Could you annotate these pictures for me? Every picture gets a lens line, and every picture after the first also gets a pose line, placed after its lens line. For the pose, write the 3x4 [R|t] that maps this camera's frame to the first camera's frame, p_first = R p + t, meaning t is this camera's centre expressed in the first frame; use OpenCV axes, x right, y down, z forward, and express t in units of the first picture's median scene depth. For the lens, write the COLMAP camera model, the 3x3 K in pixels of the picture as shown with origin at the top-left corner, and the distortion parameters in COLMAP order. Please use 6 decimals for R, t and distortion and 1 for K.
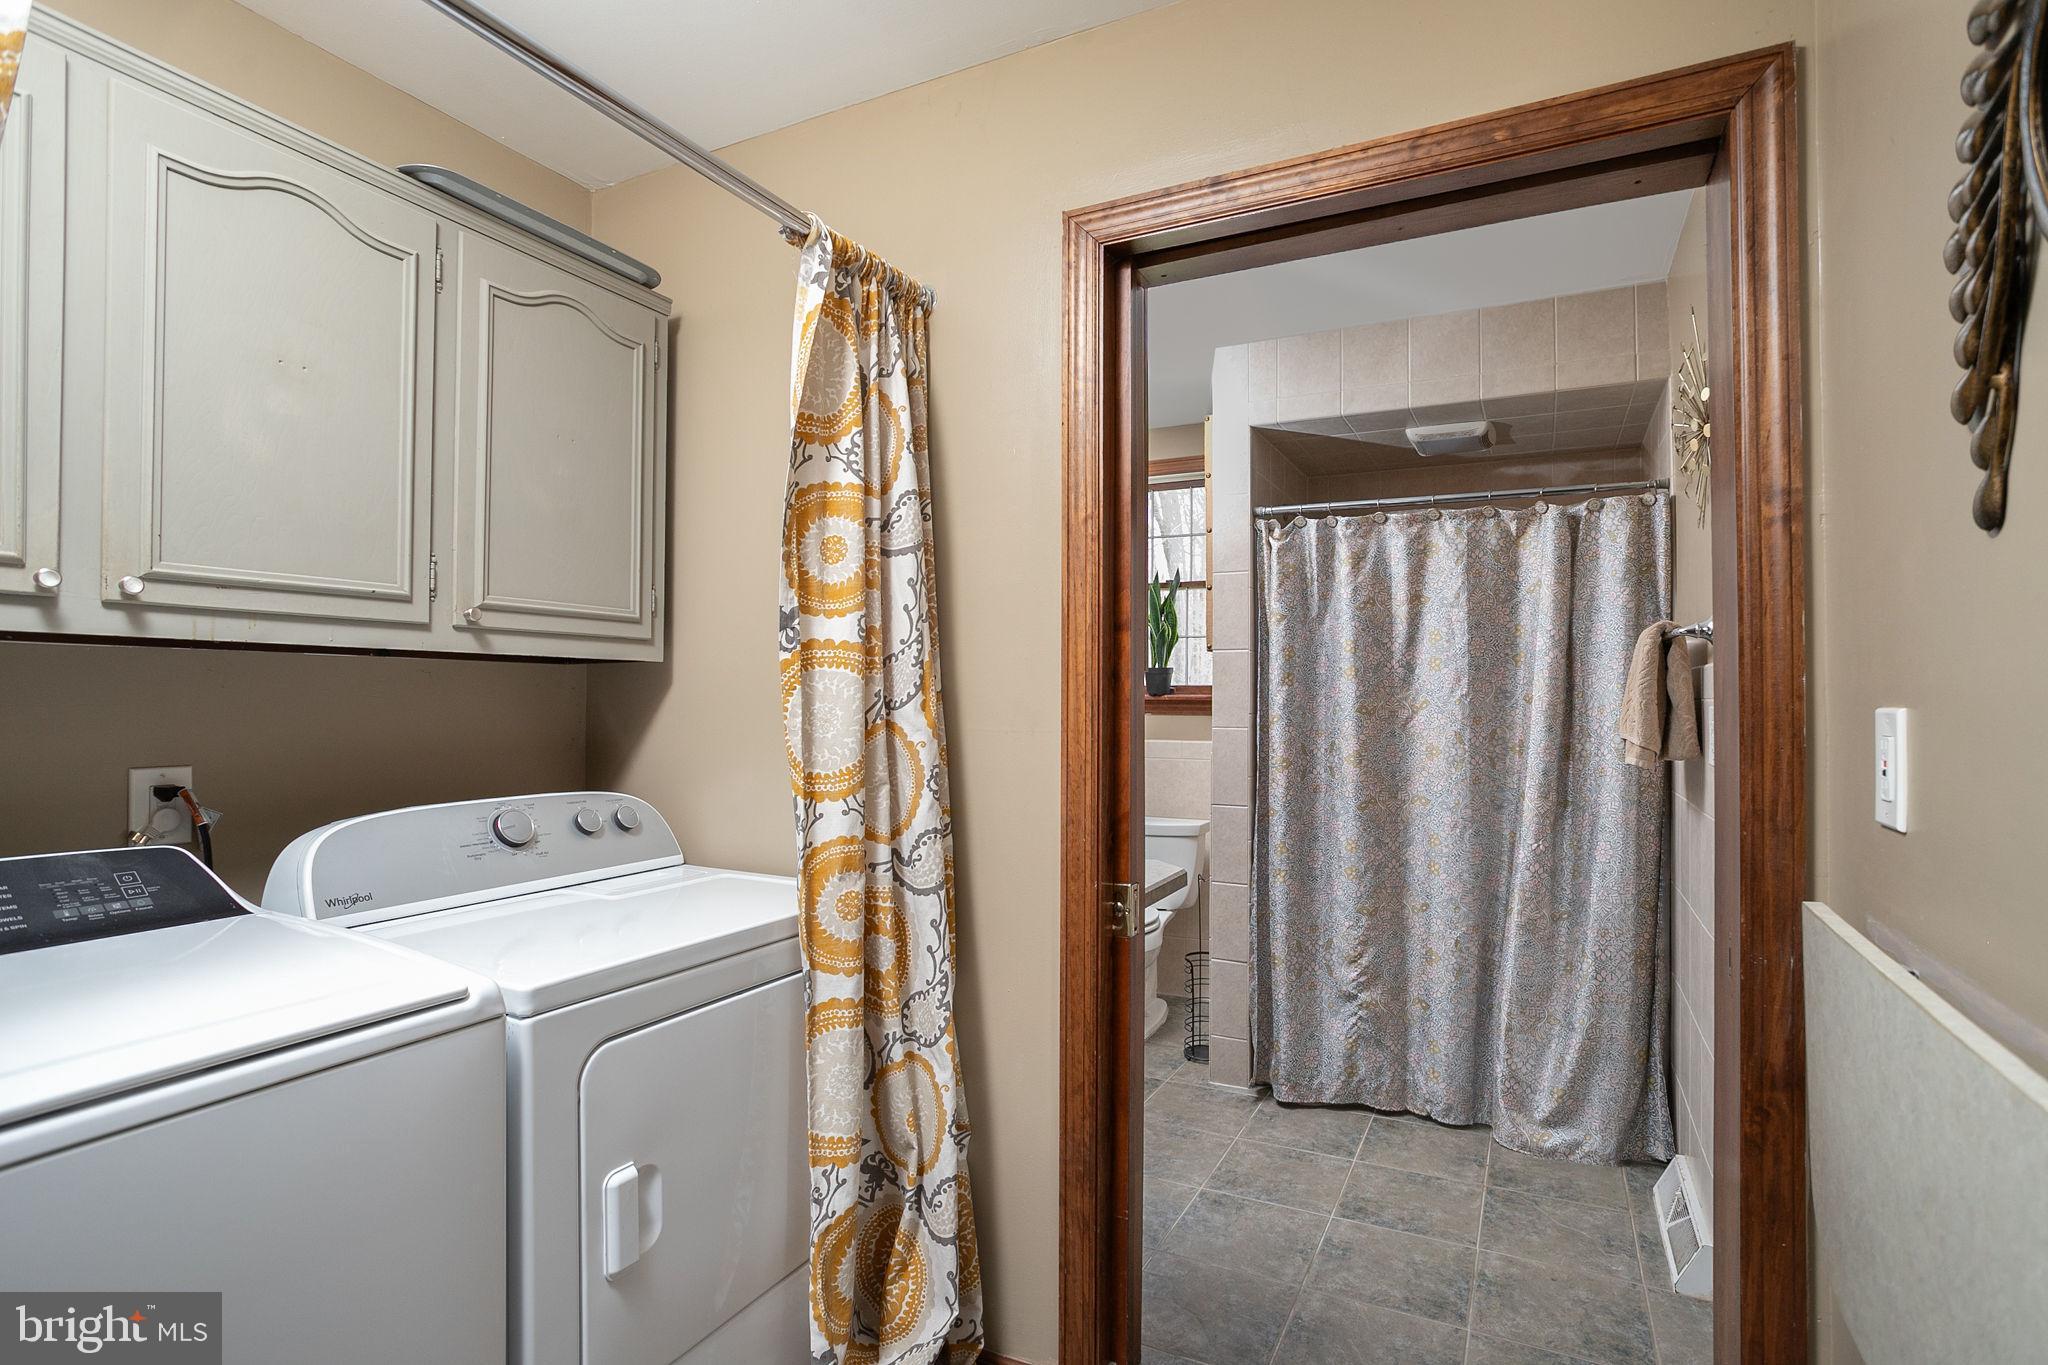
lens RADIAL K [[991.4, 0, 1032.4], [0, 991.4, 696.3], [0, 0, 1]] dist [-0.033598, 0.009294]
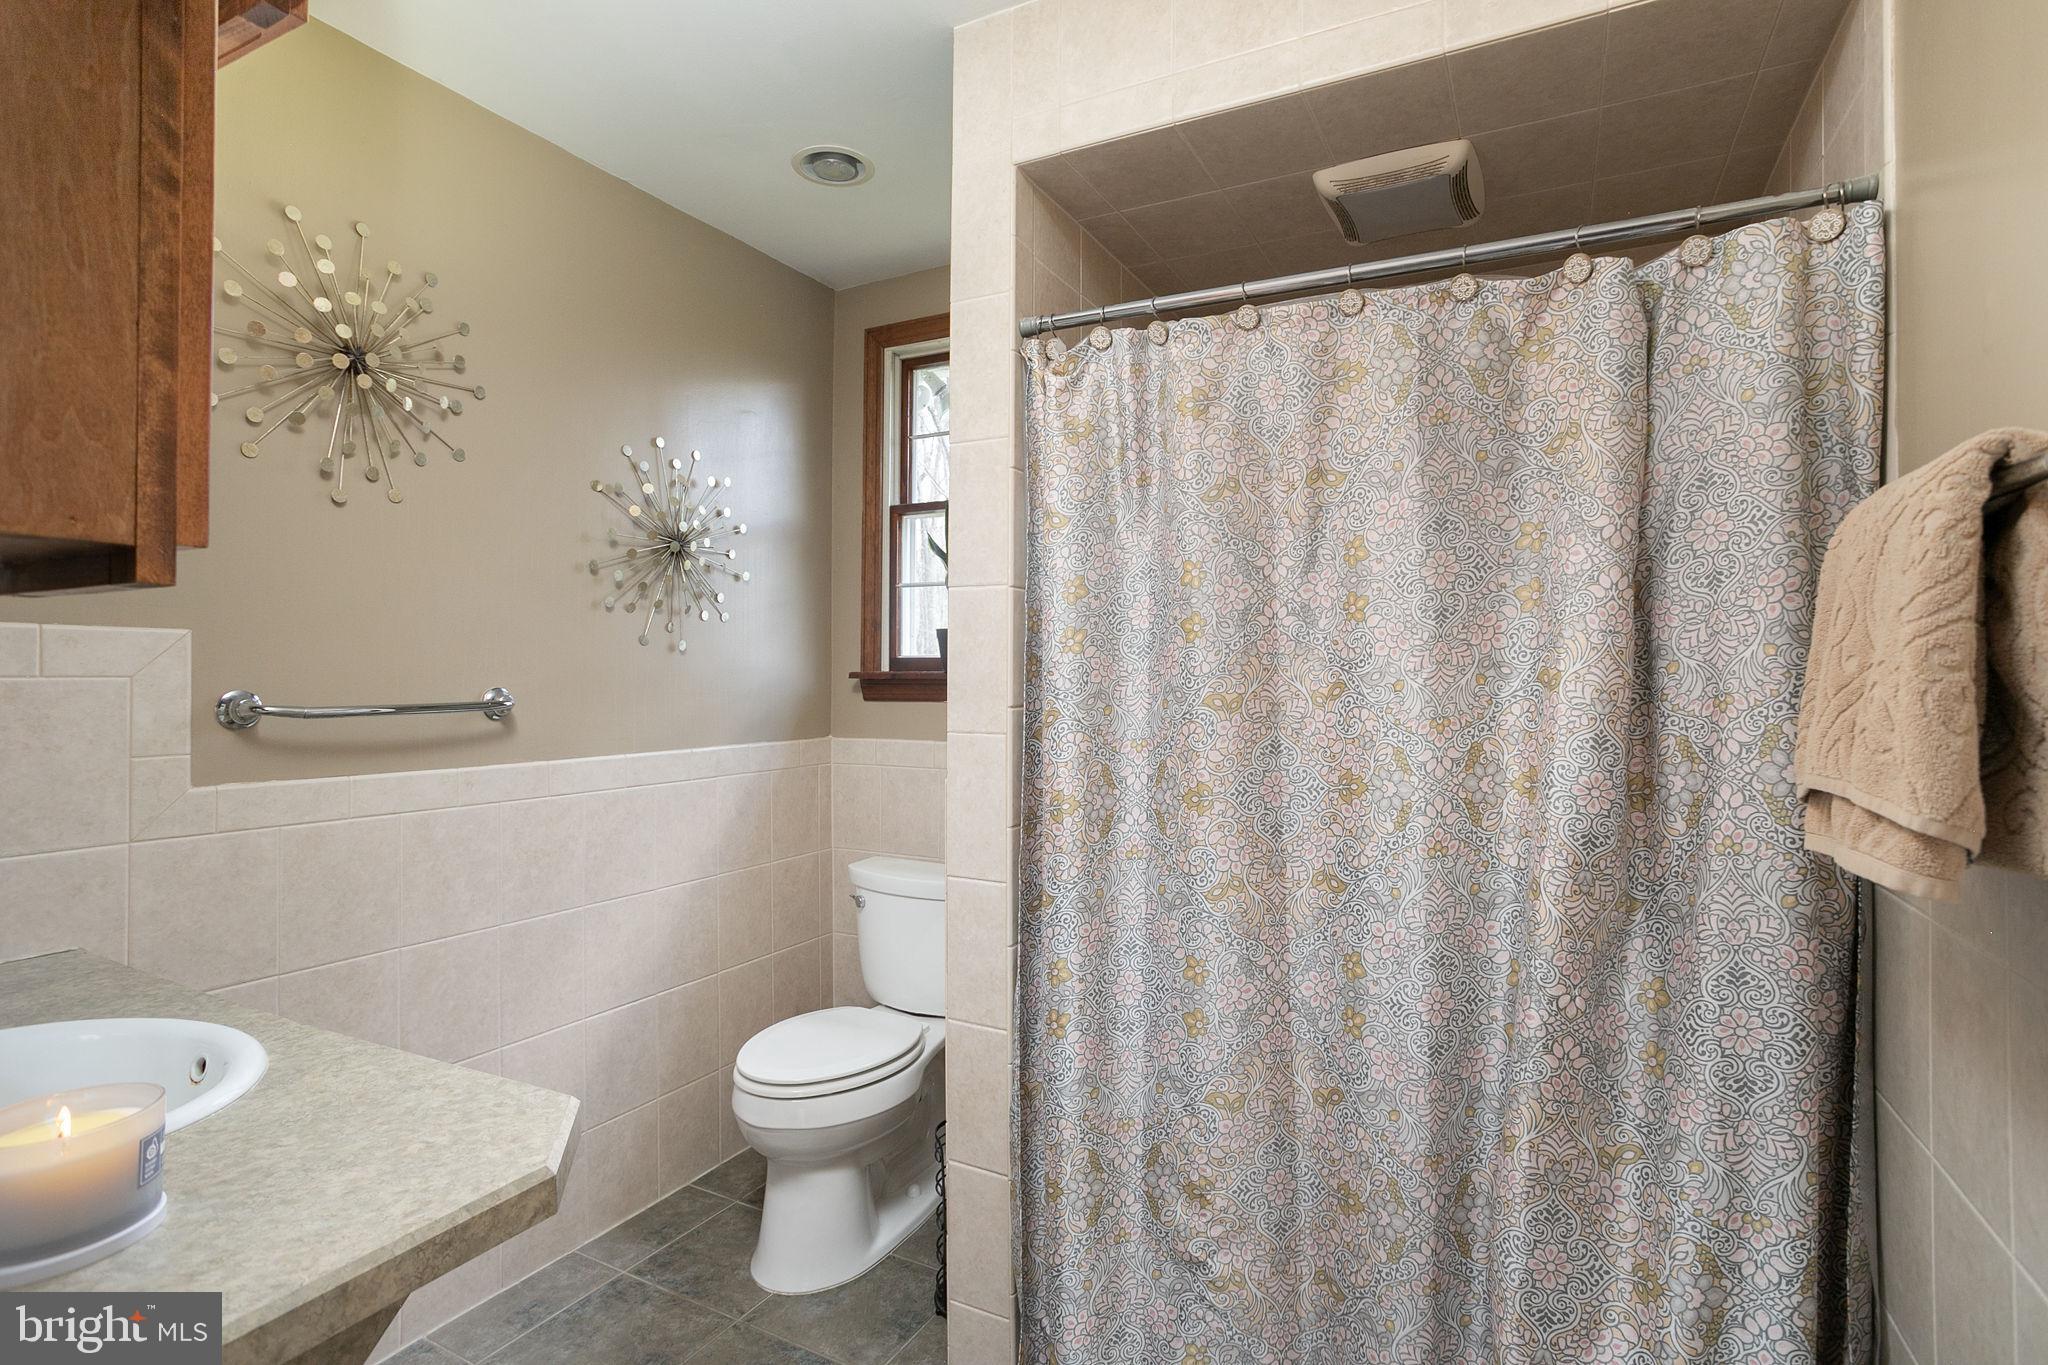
lens RADIAL K [[991.4, 0, 1018.2], [0, 991.4, 668.9], [0, 0, 1]] dist [-0.033598, 0.009294]
pose [[0.999774, -0.000782, -0.021232, 0.254366], [0.000705, 0.999993, -0.003619, -0.000279], [0.021235, 0.003603, 0.999768, 0.512621]]
